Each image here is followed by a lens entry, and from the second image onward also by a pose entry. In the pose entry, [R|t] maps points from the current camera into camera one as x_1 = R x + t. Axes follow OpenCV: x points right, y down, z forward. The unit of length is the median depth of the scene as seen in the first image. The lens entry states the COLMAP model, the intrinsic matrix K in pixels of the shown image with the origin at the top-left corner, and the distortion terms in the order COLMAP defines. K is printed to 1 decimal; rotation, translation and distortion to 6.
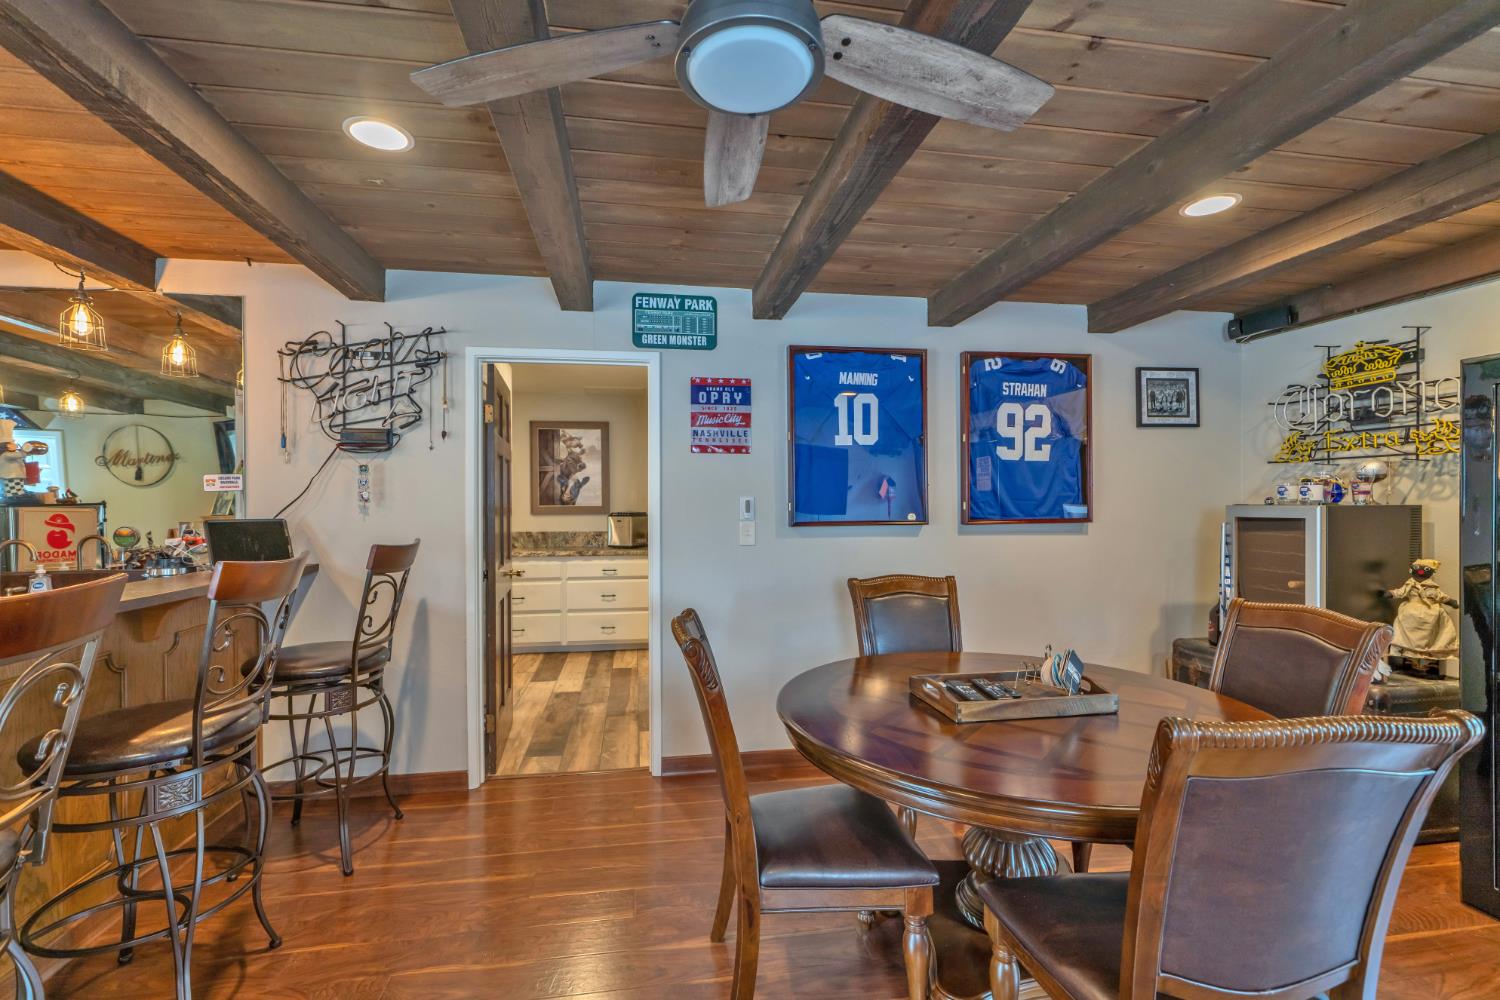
lens RADIAL K [[668.4, 0, 743.7], [0, 668.4, 504.3], [0, 0, 1]] dist [-0.000801, -0.000005]
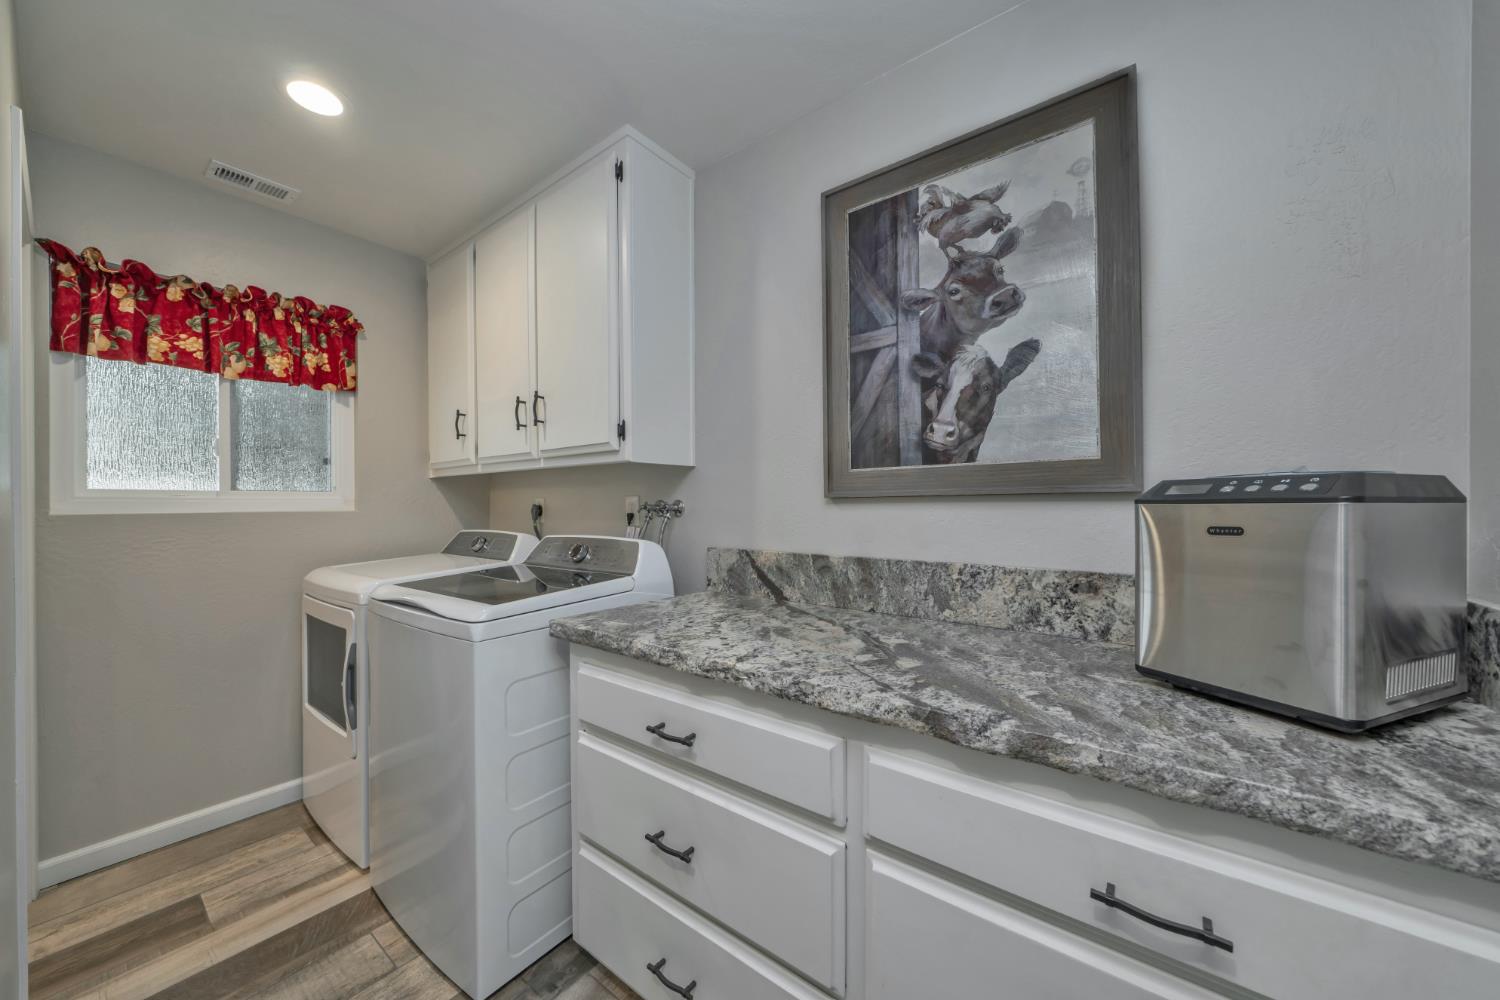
lens RADIAL K [[526.0, 0, 739.1], [0, 526.0, 505.0], [0, 0, 1]] dist [-0.000098, -0.000028]
pose [[0.675695, 0.000909, -0.737181, -0.165692], [0.000972, 0.999997, 0.002124, 0.017536], [0.737181, -0.002152, 0.675692, 0.799161]]
